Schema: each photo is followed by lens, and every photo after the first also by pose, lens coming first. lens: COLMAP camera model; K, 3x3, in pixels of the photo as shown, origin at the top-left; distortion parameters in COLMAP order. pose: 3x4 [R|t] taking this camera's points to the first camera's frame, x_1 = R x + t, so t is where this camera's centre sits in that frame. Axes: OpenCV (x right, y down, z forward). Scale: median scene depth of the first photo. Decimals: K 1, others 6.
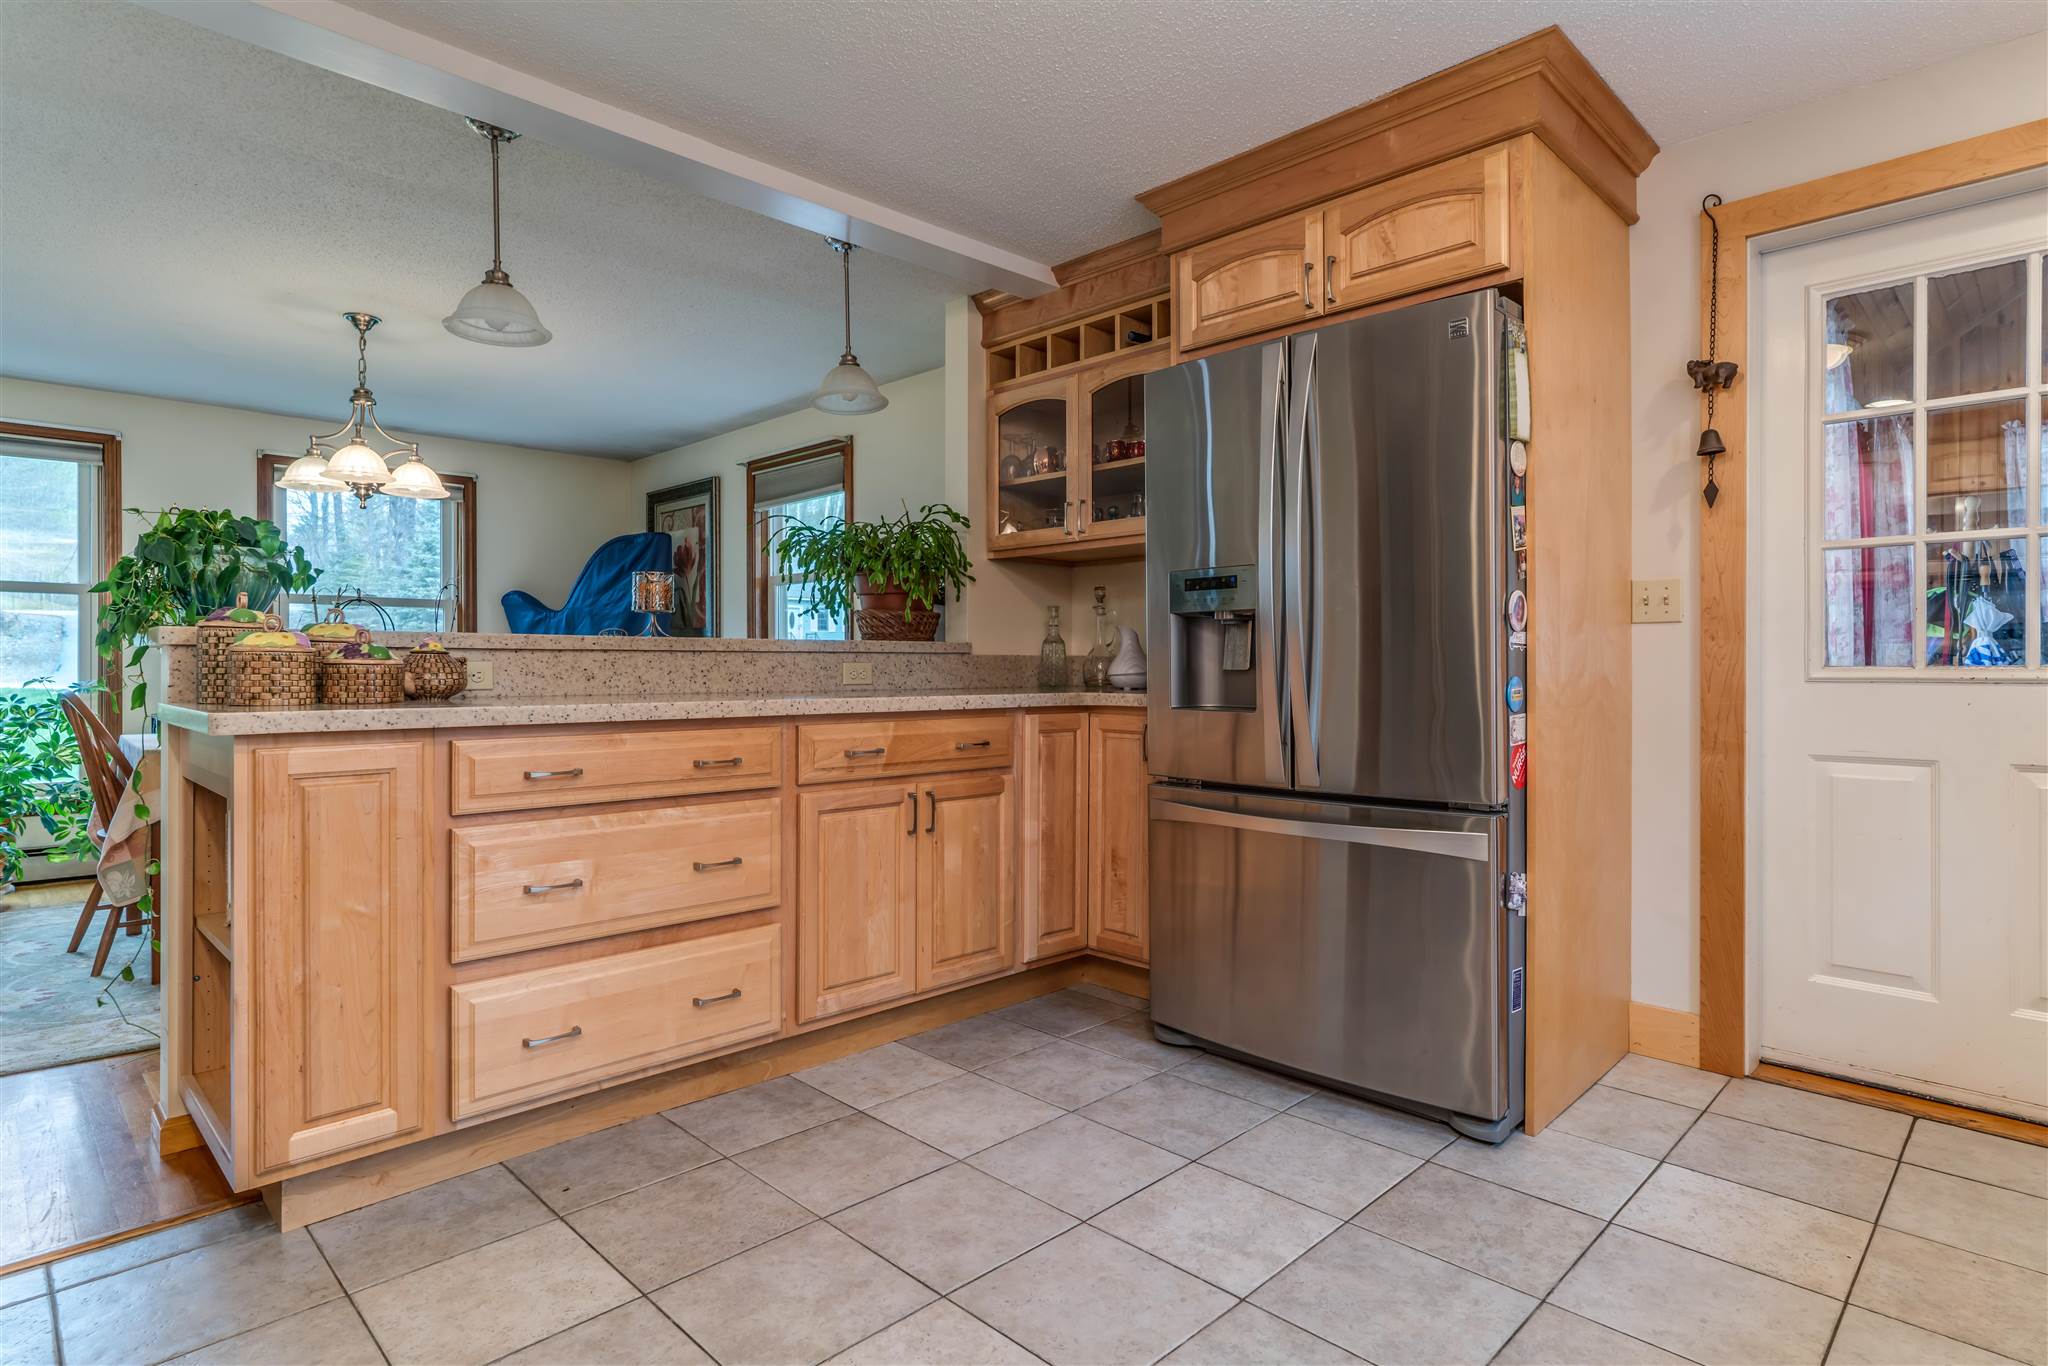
lens RADIAL K [[1052.2, 0, 1008.4], [0, 1052.2, 670.9], [0, 0, 1]] dist [-0.001389, 0.004519]
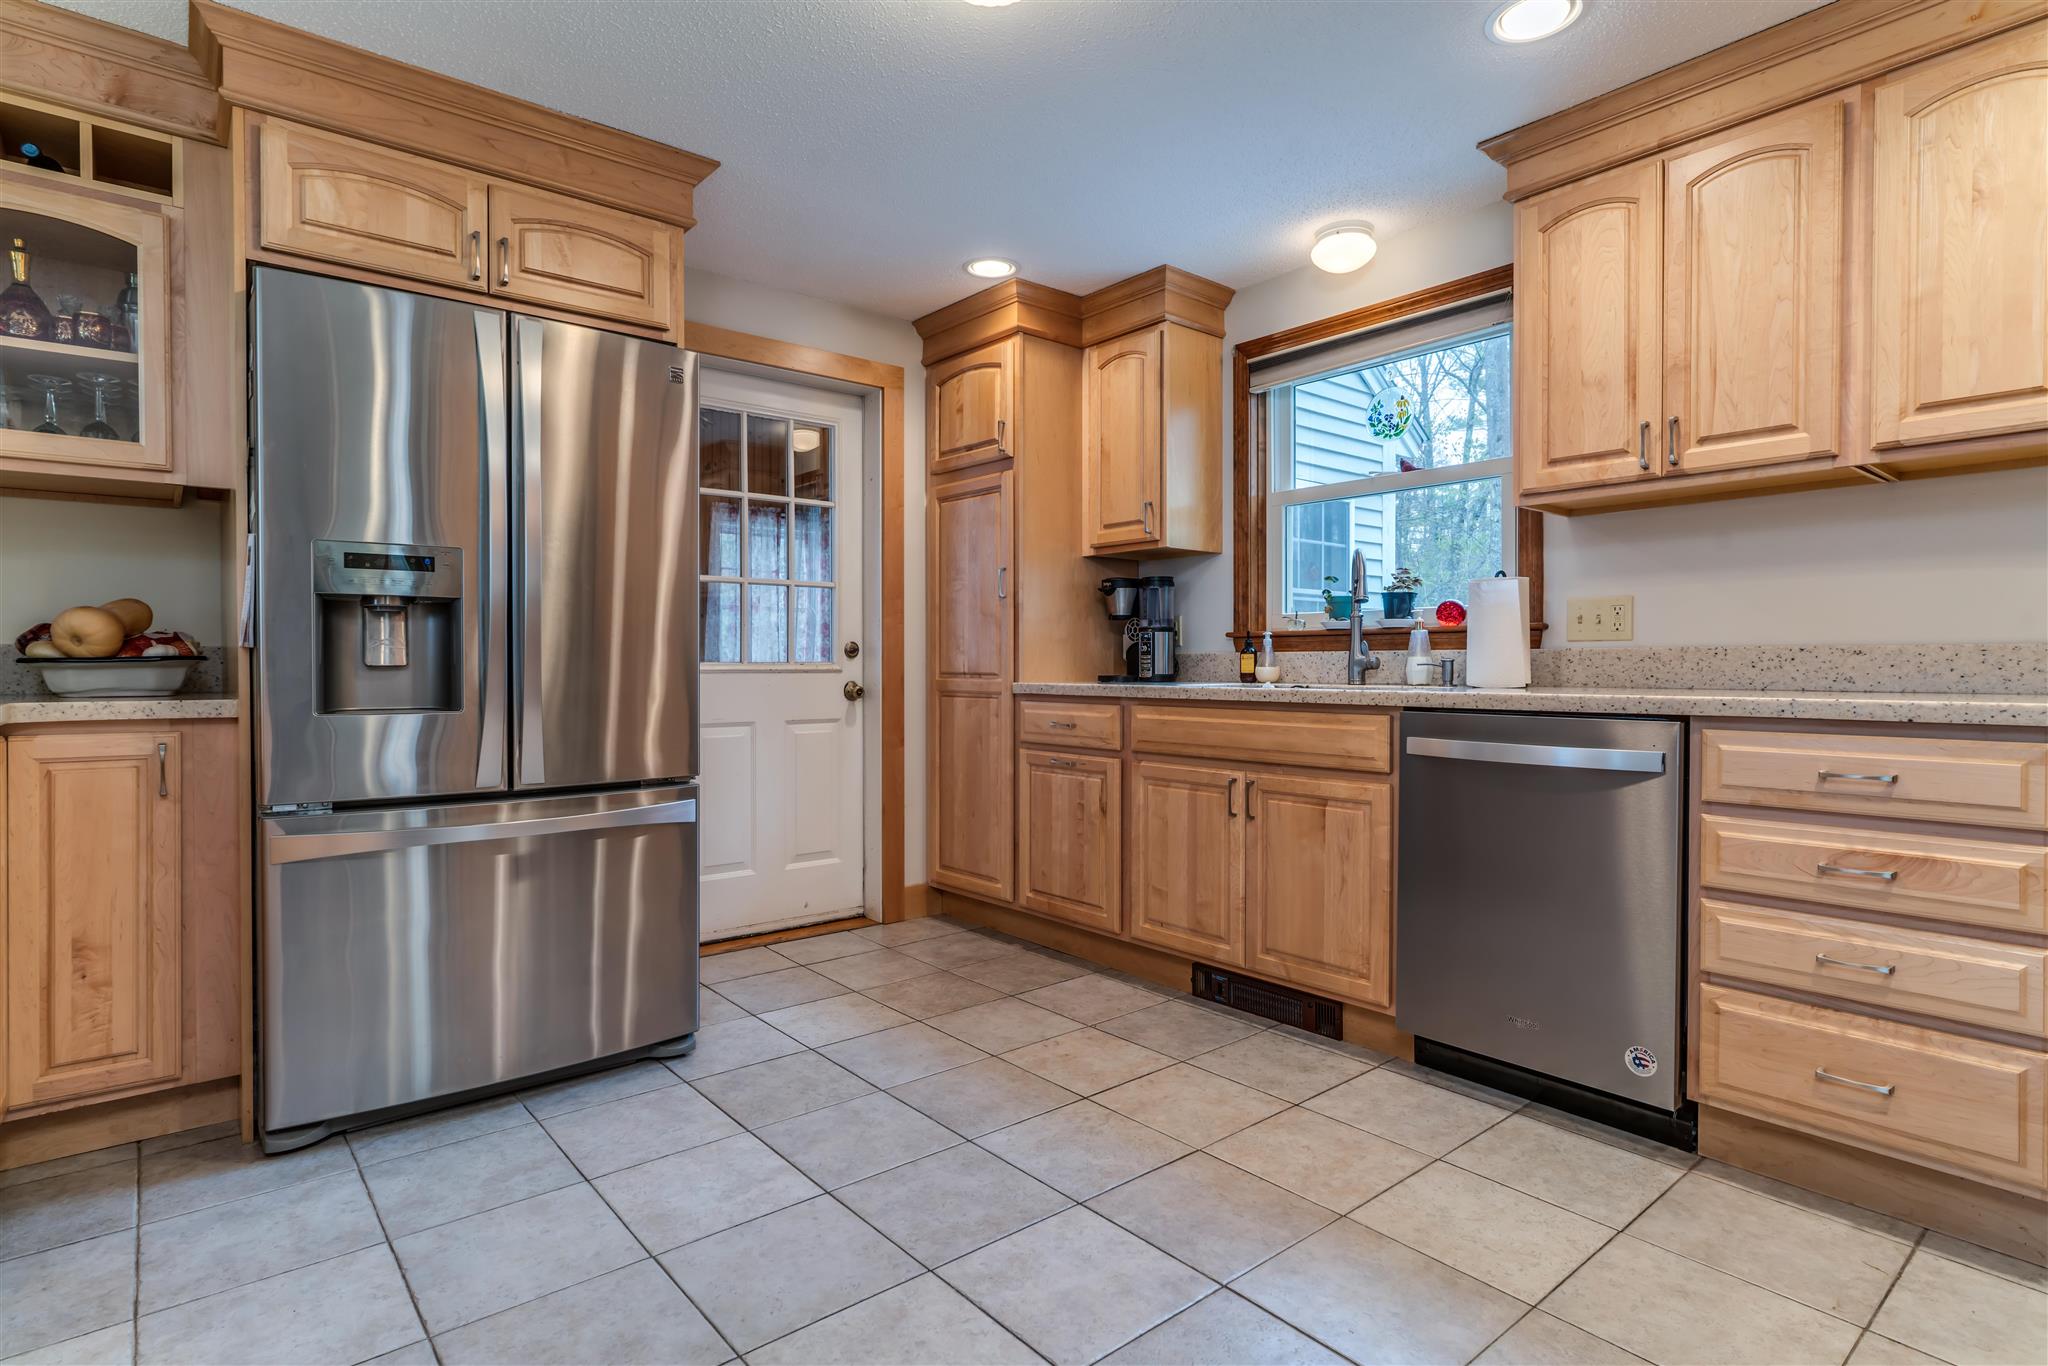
lens RADIAL K [[1052.2, 0, 994.7], [0, 1052.2, 679.9], [0, 0, 1]] dist [-0.001389, 0.004519]
pose [[0.096227, -0.015760, 0.995235, -0.668341], [-0.002093, 0.999869, 0.016036, -0.004967], [-0.995357, -0.003626, 0.096182, 0.492574]]
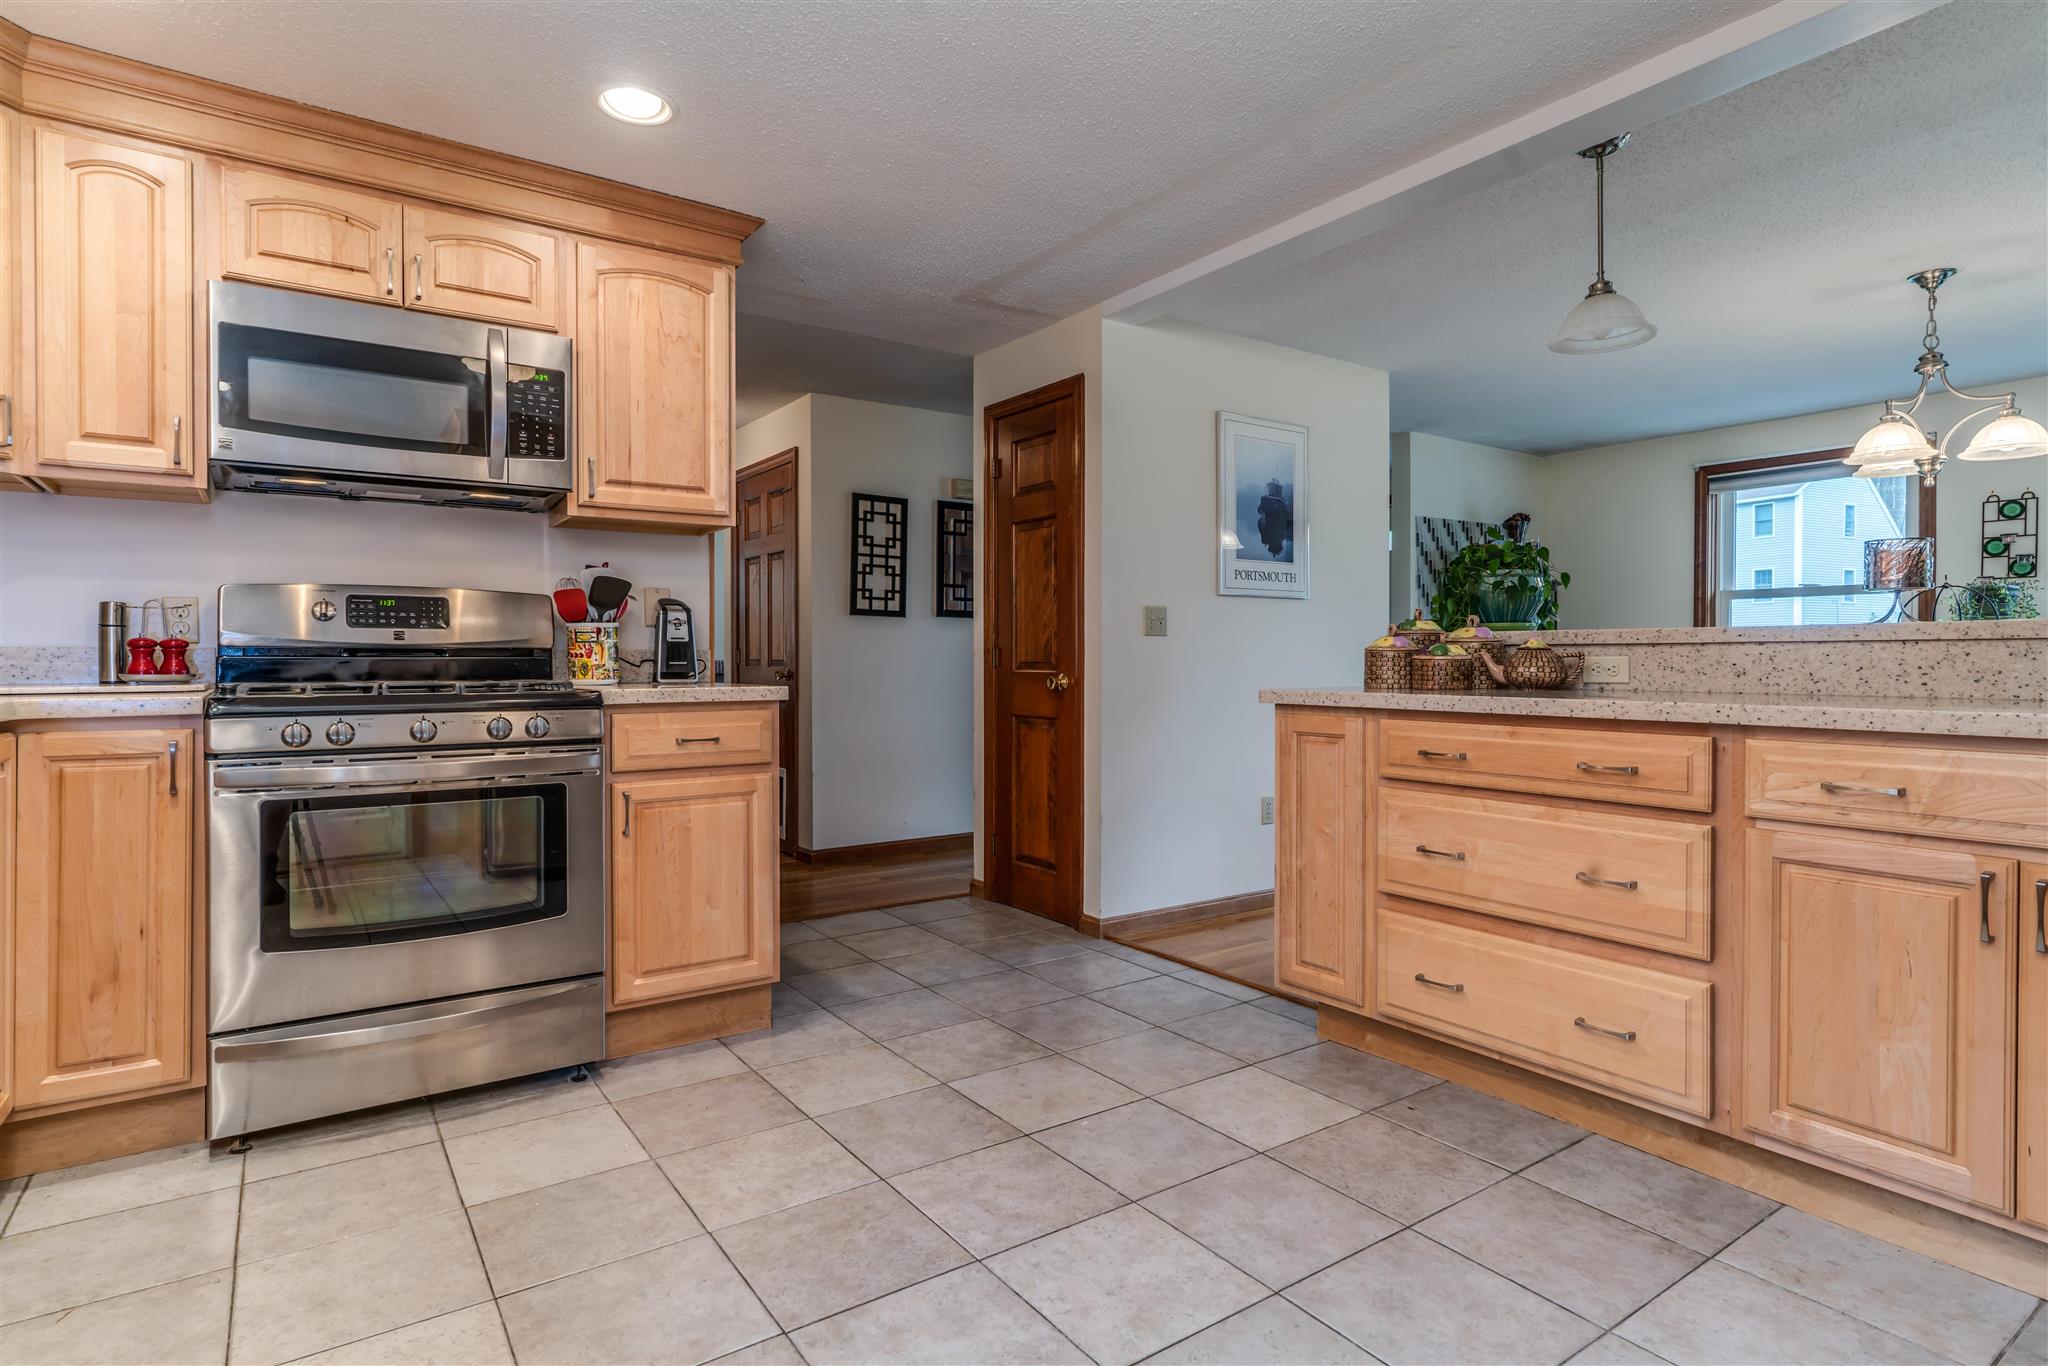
lens RADIAL K [[1052.2, 0, 1056.4], [0, 1052.2, 668.6], [0, 0, 1]] dist [-0.001389, 0.004519]
pose [[-0.130363, 0.009750, -0.991418, 0.625534], [-0.002957, 0.999943, 0.010222, -0.005613], [0.991462, 0.004264, -0.130327, 0.603940]]
